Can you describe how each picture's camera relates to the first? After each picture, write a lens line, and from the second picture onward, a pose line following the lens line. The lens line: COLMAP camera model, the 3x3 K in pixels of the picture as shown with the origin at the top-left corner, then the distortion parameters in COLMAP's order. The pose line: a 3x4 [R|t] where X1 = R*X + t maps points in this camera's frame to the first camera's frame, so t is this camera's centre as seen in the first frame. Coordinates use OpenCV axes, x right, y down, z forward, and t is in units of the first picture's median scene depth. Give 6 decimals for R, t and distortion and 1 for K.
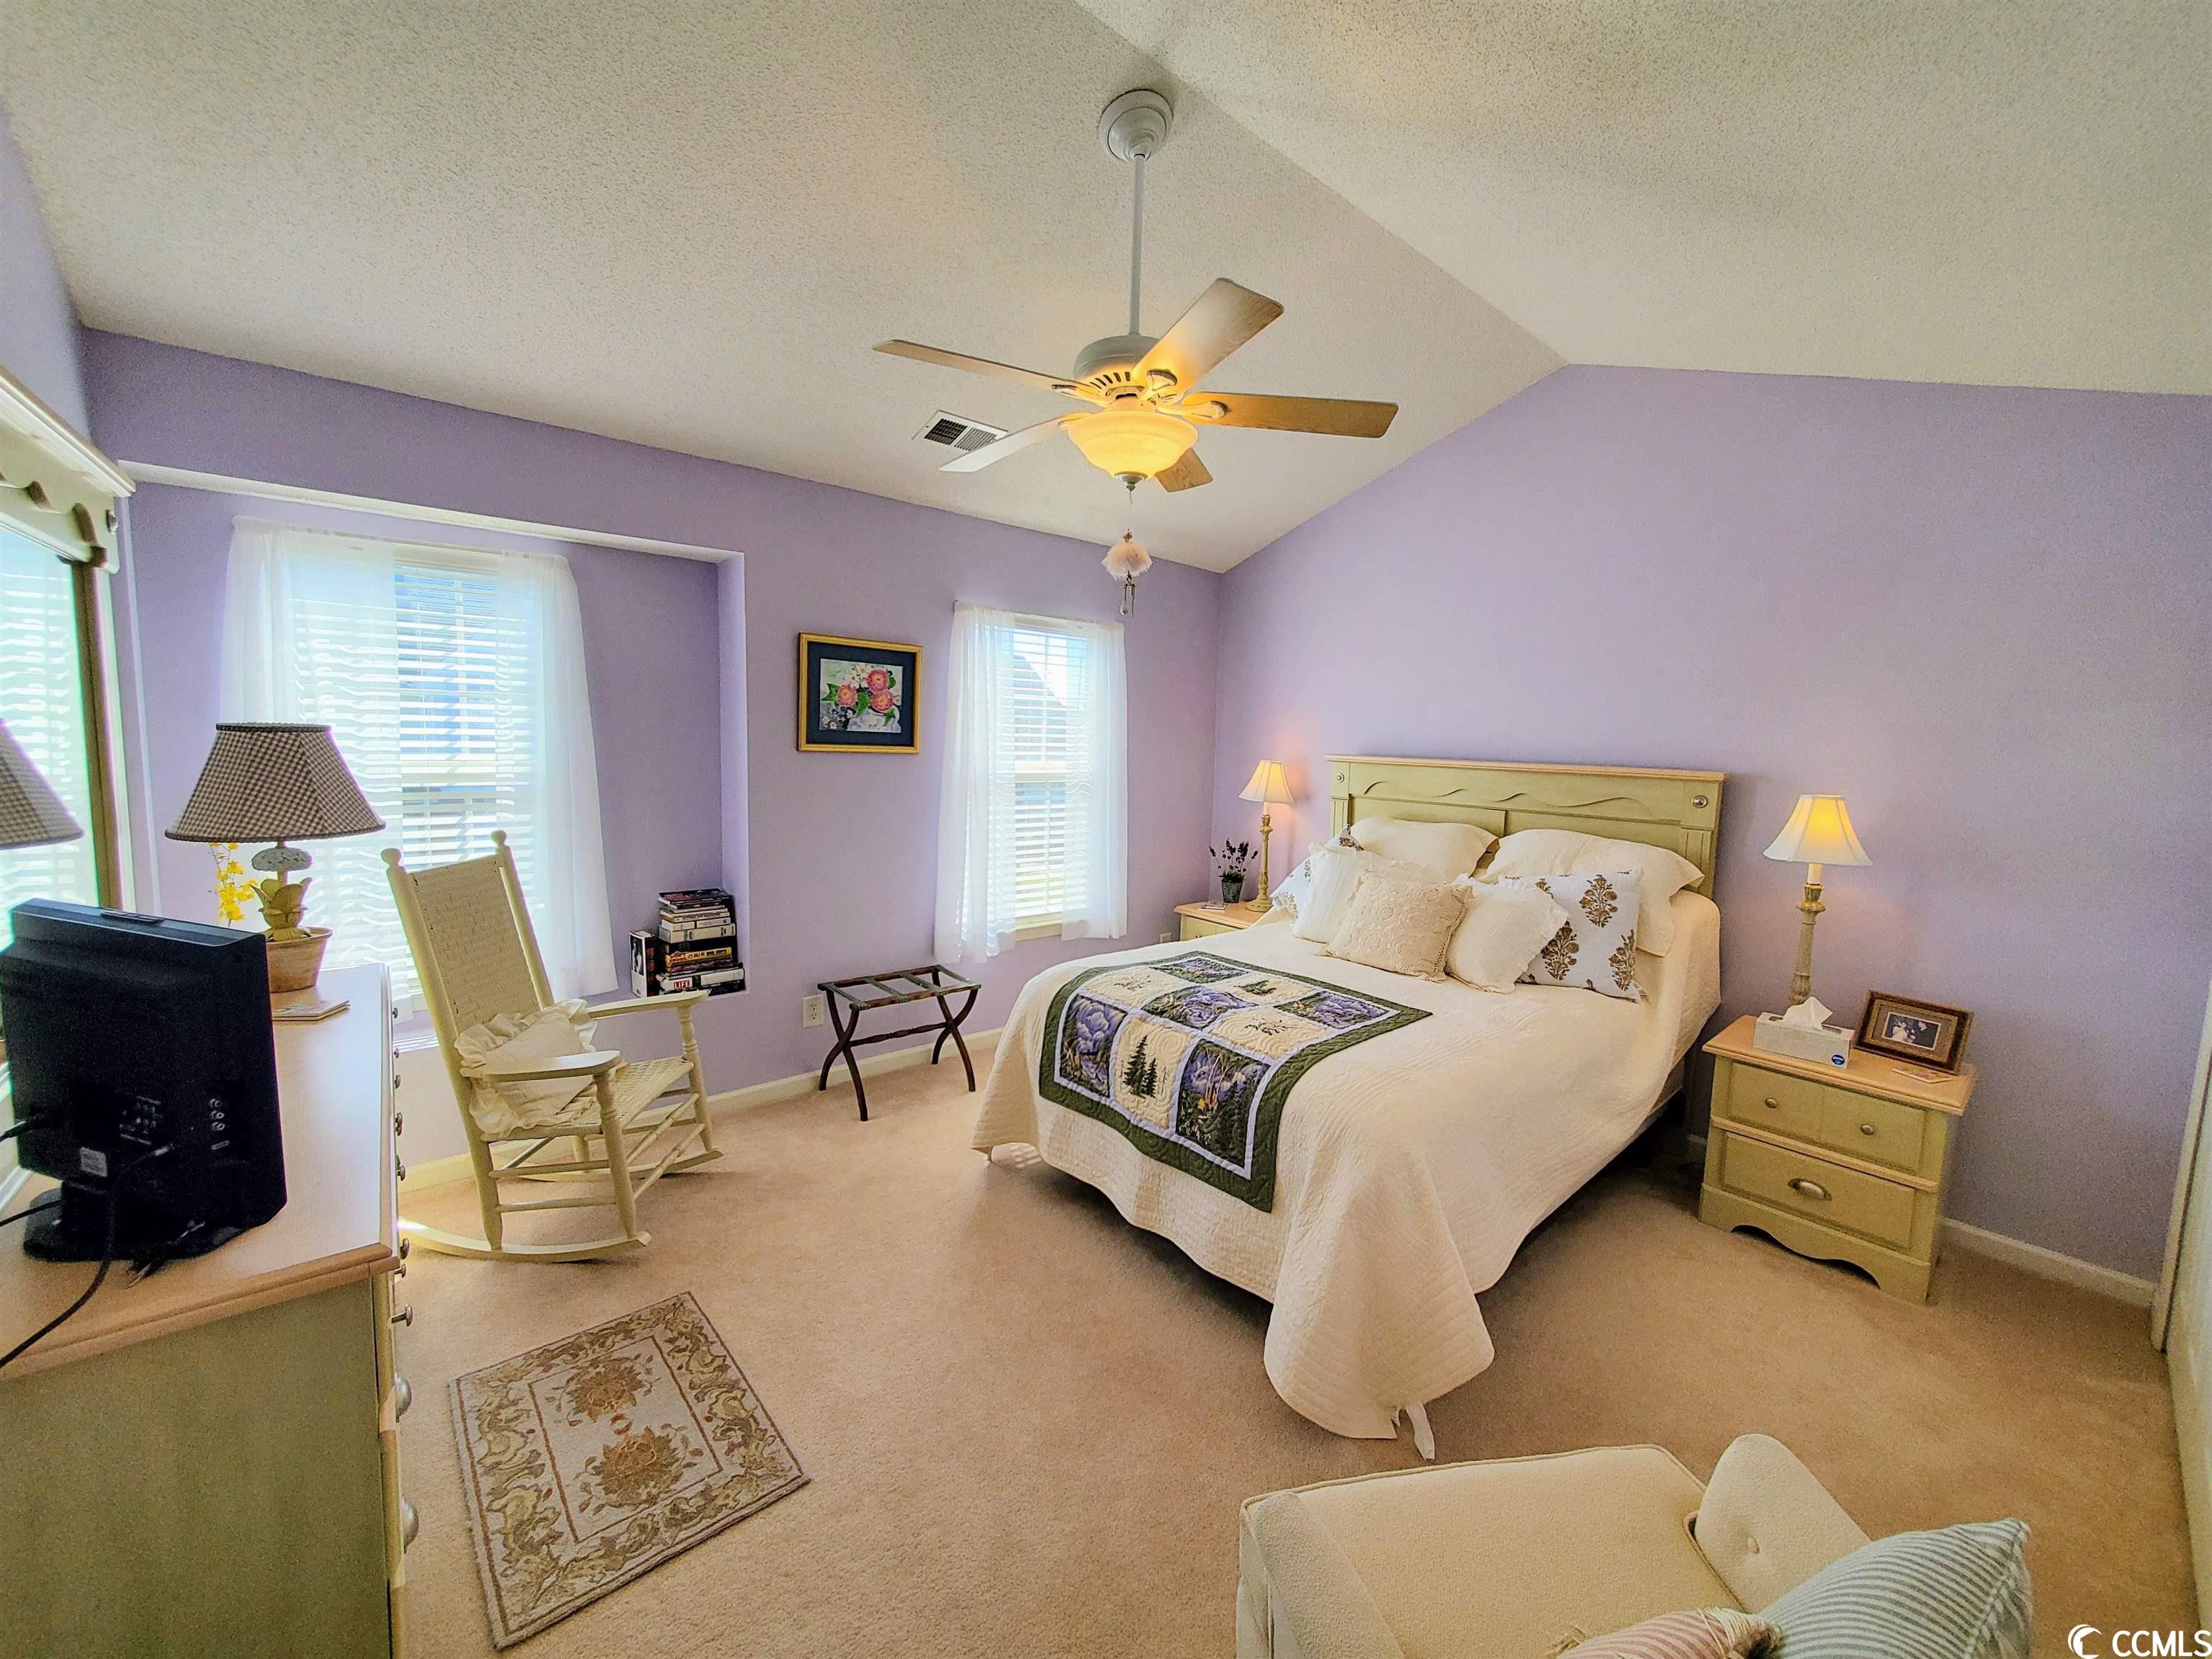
lens RADIAL K [[877.5, 0, 1112.5], [0, 877.5, 821.8], [0, 0, 1]] dist [0.005013, 0.000551]
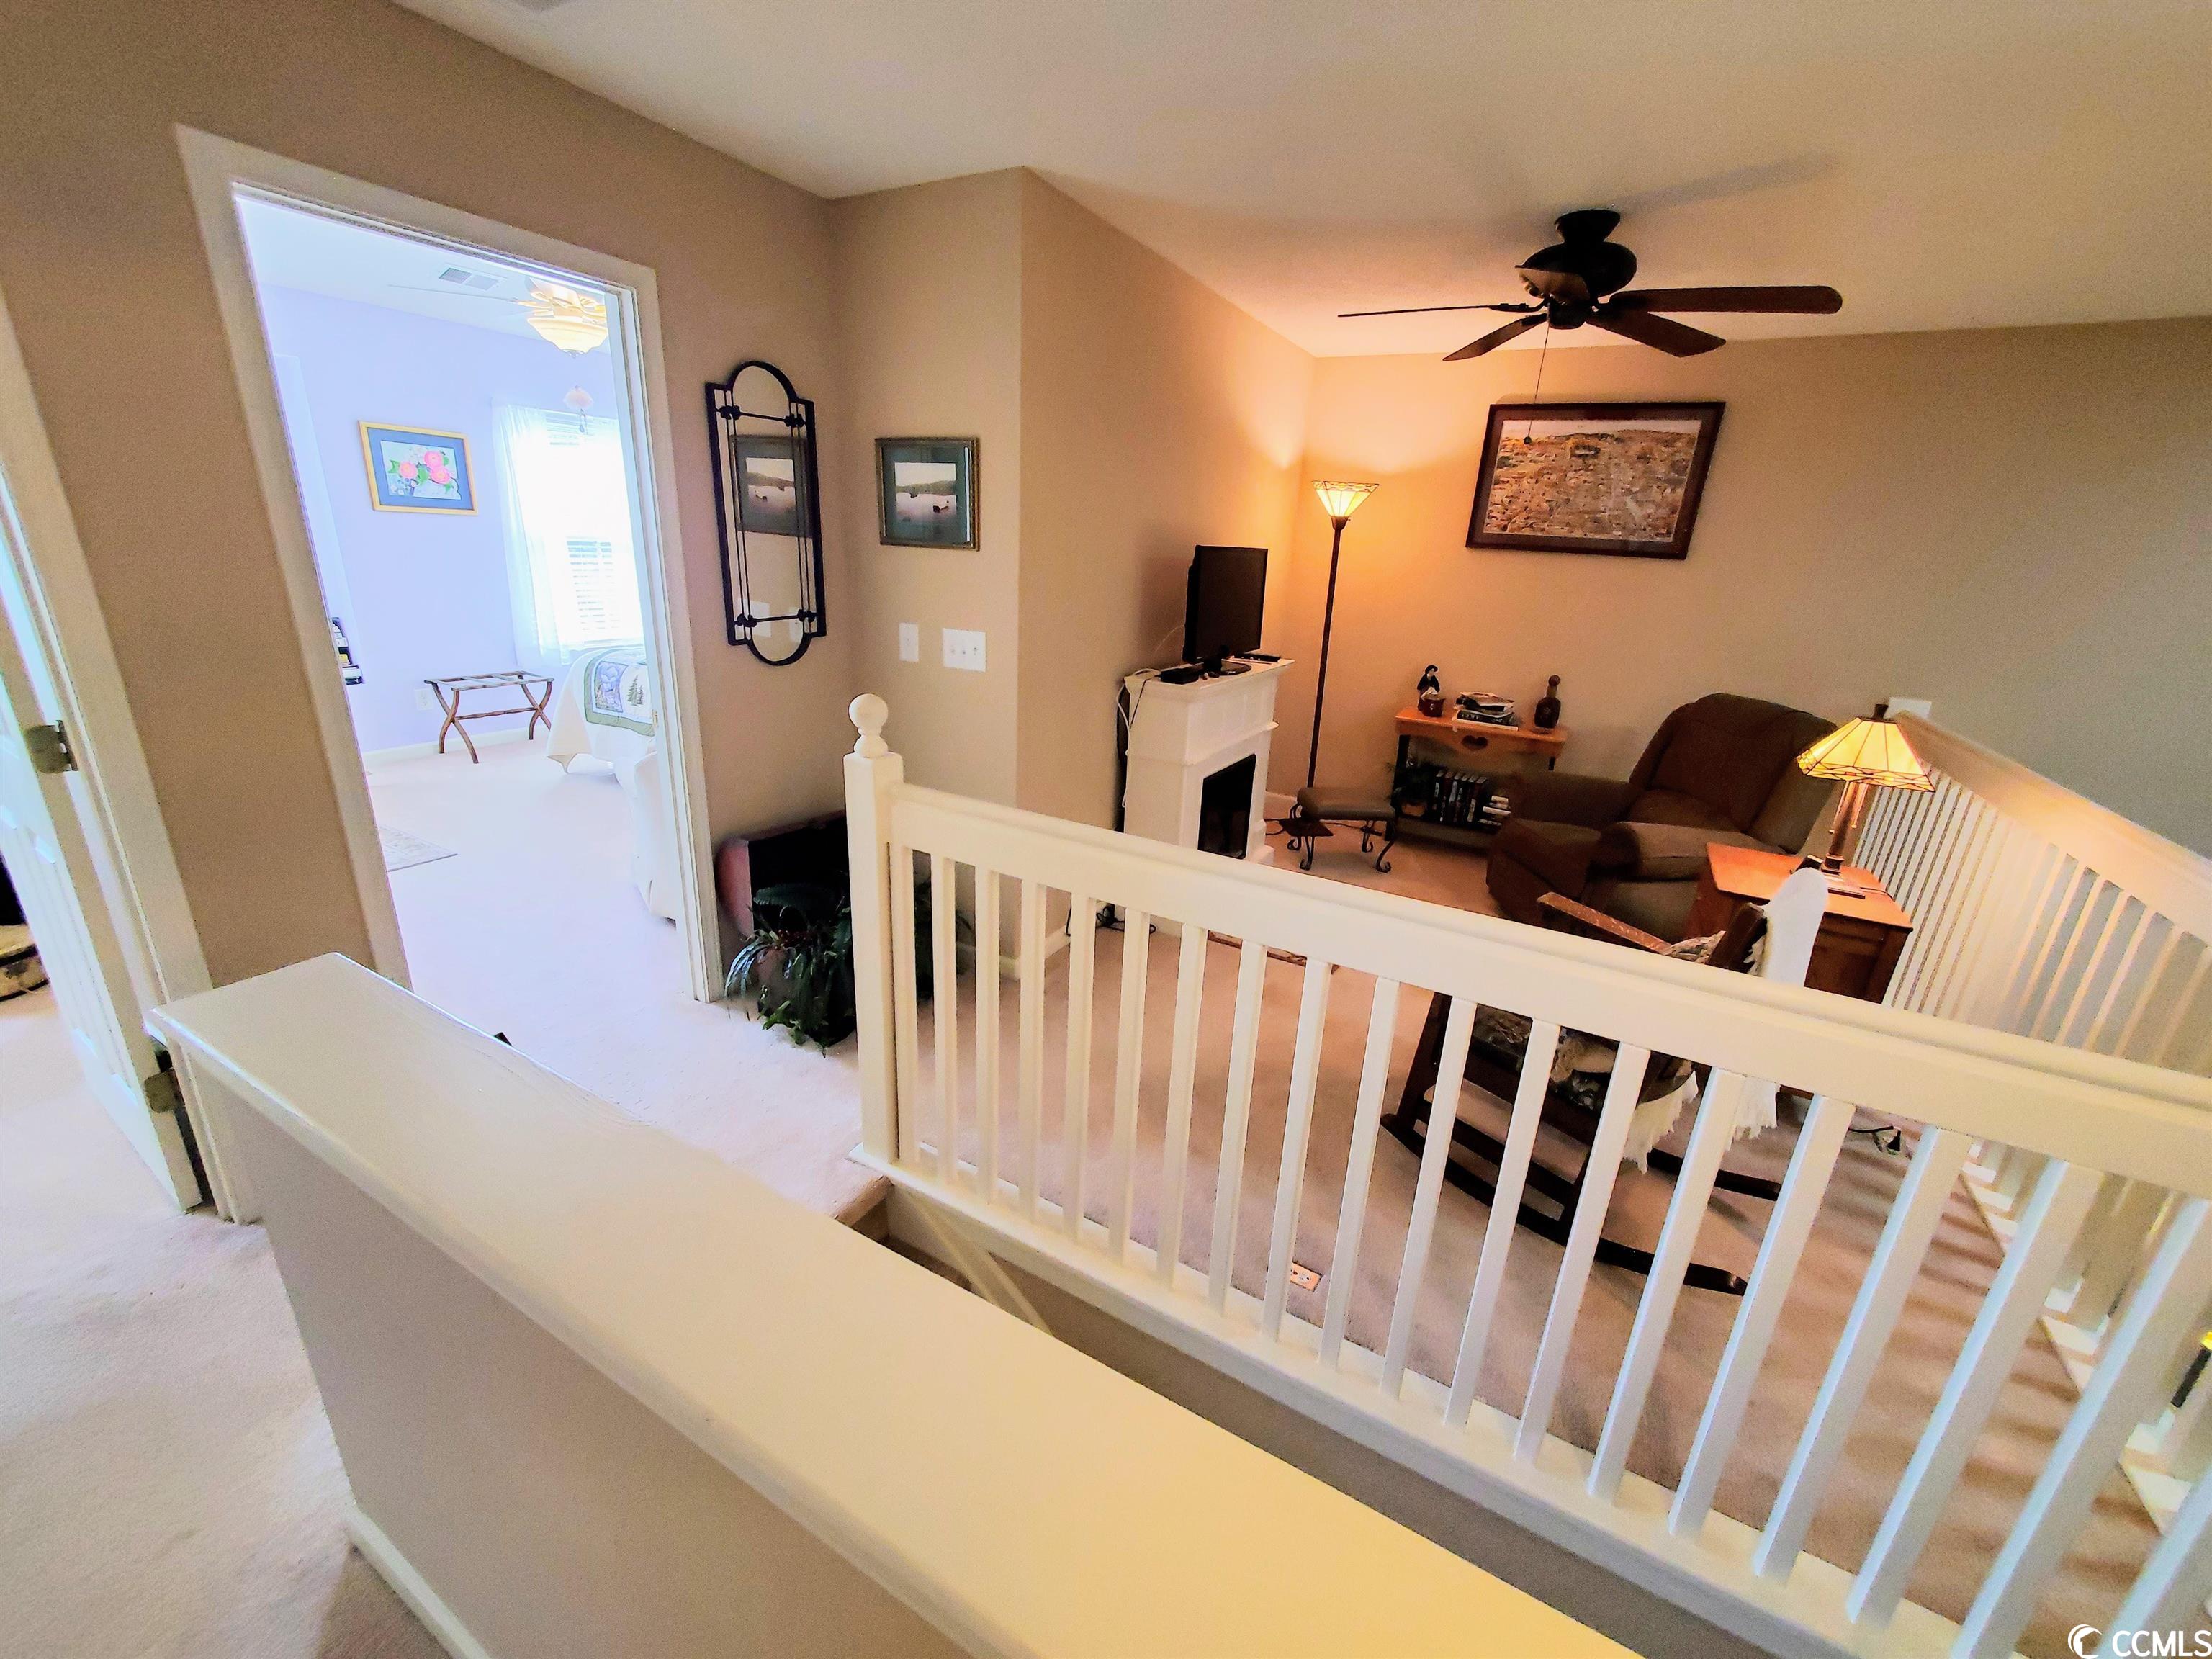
lens RADIAL K [[877.5, 0, 1115.8], [0, 877.5, 827.2], [0, 0, 1]] dist [0.005013, 0.000551]
pose [[0.942141, -0.085915, 0.324021, 0.257469], [0.009191, 0.972856, 0.231230, 0.096841], [-0.335092, -0.214873, 0.917357, -0.794651]]
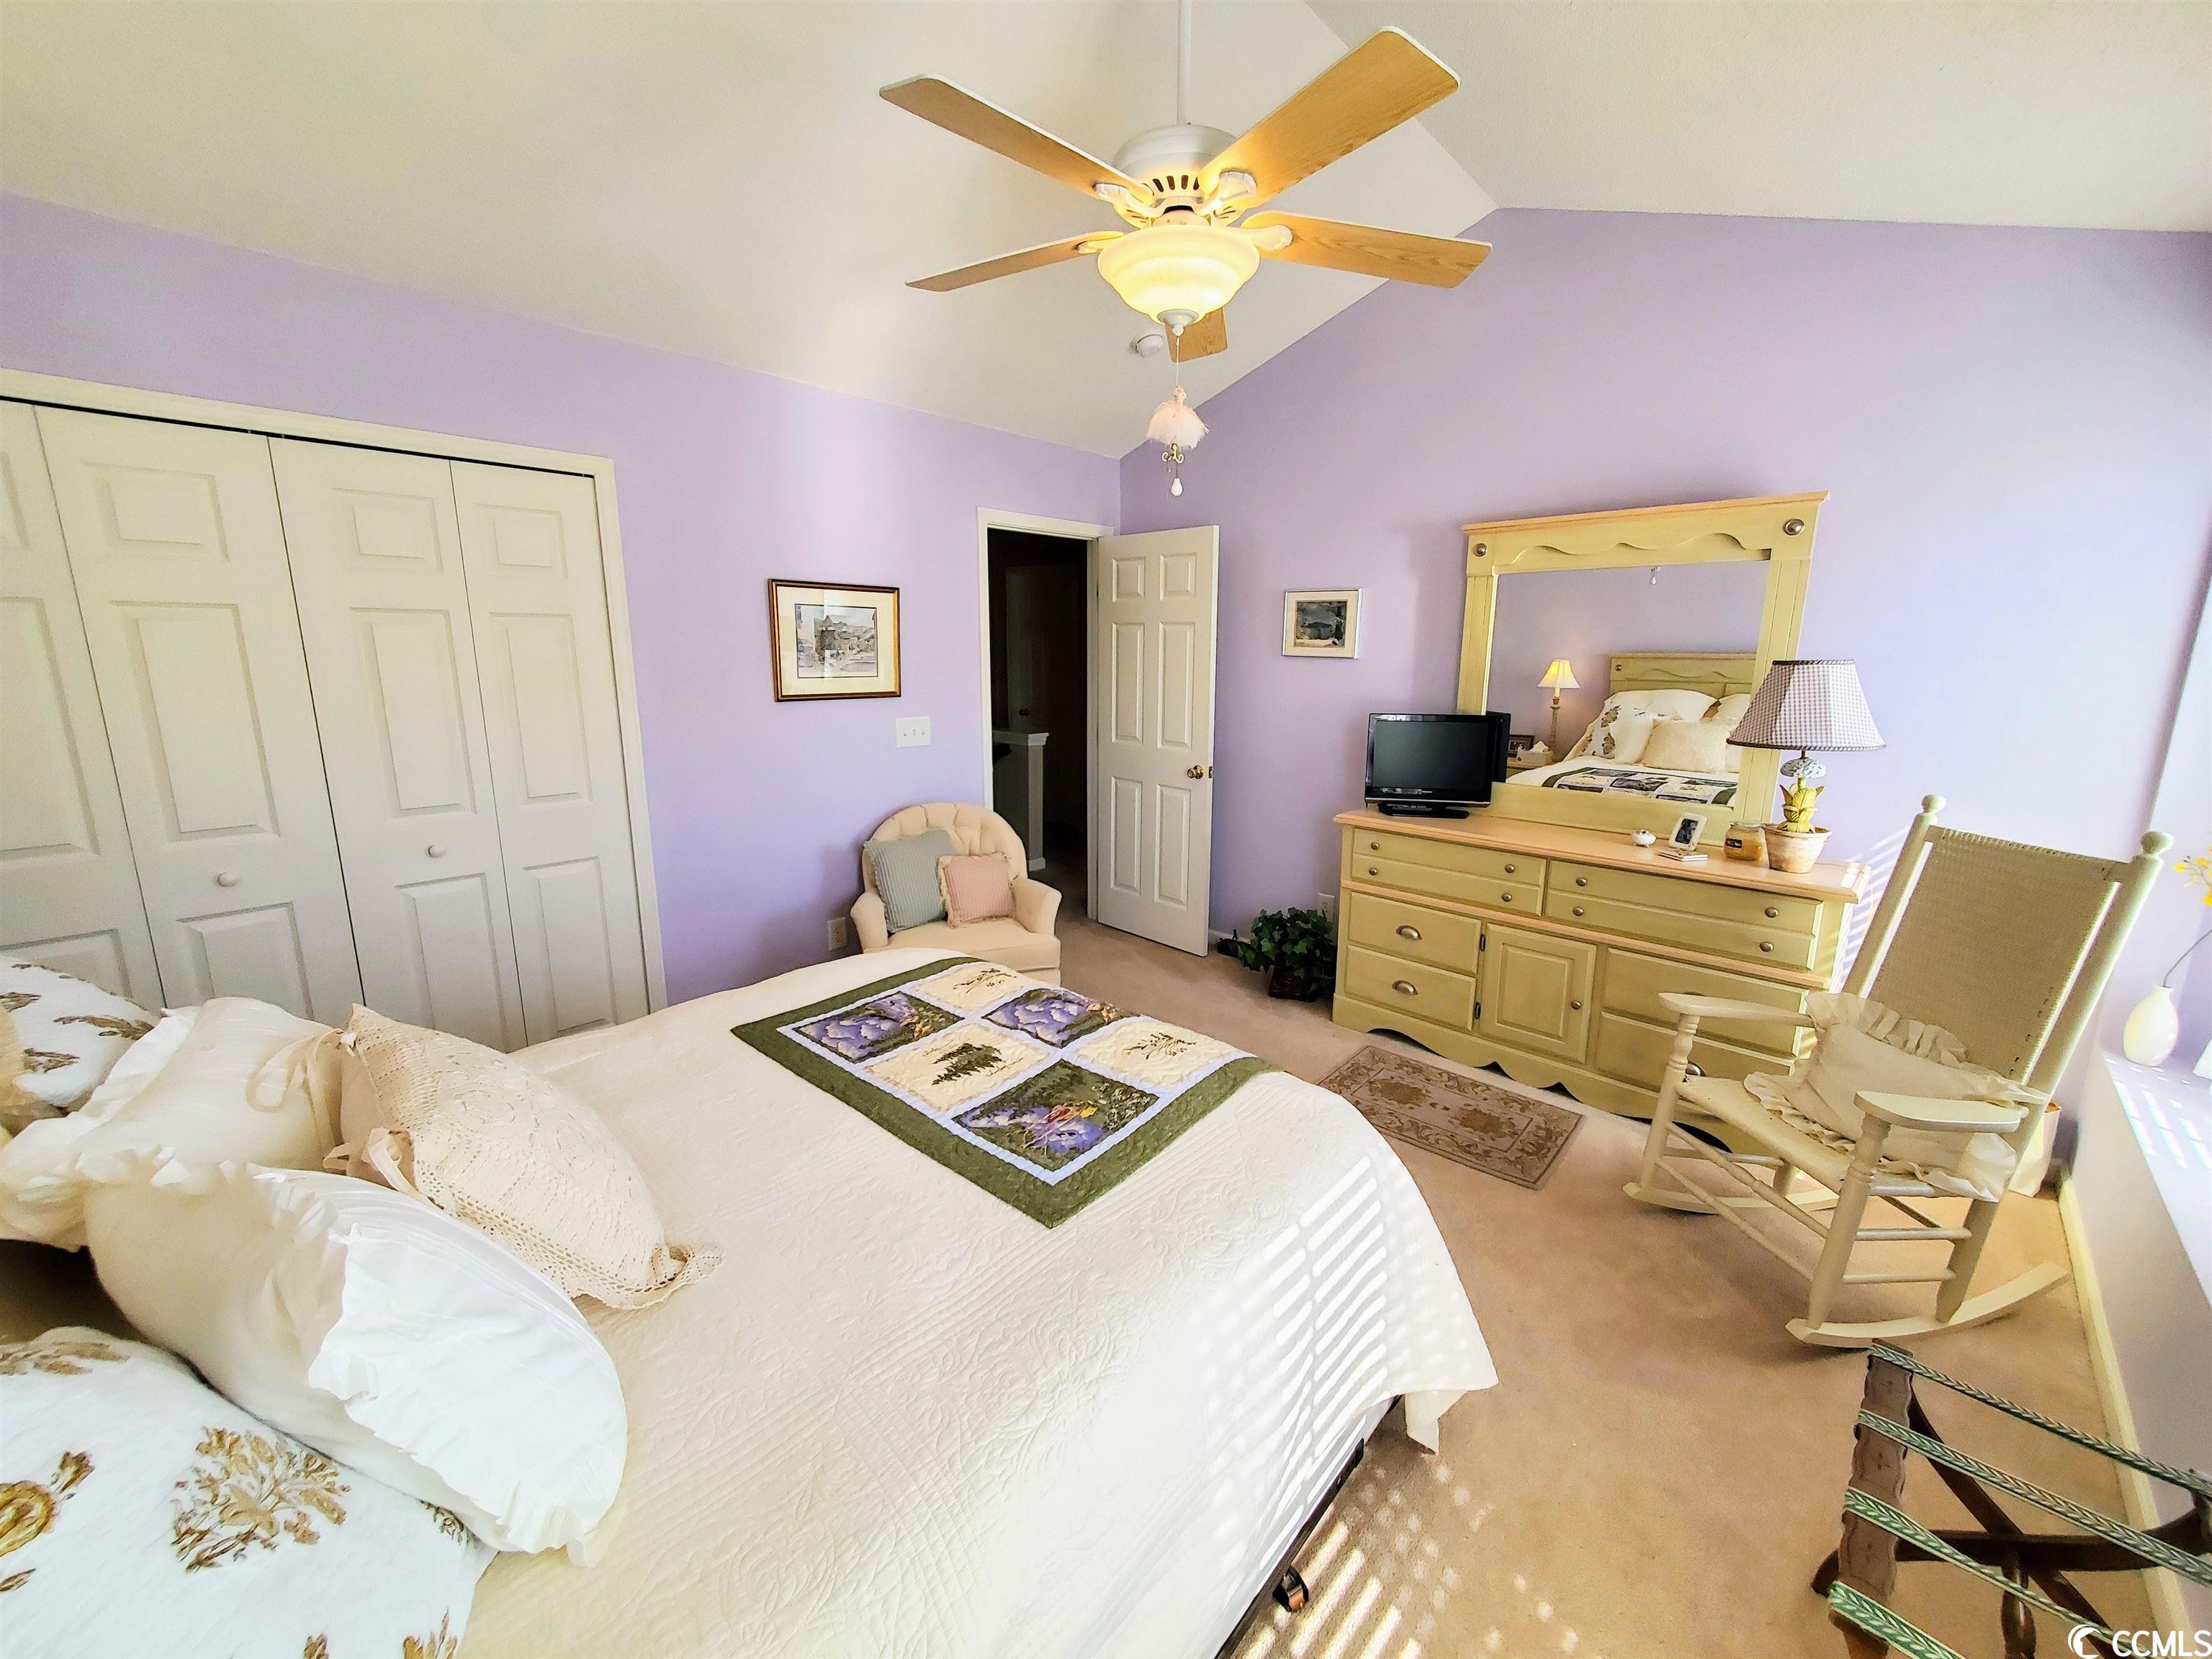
lens RADIAL K [[877.5, 0, 1099.2], [0, 877.5, 837.0], [0, 0, 1]] dist [0.005013, 0.000551]
pose [[-0.994782, -0.016850, -0.100626, 0.100756], [-0.045409, 0.956320, 0.288772, -0.095065], [0.091364, 0.291835, -0.952095, 1.120833]]
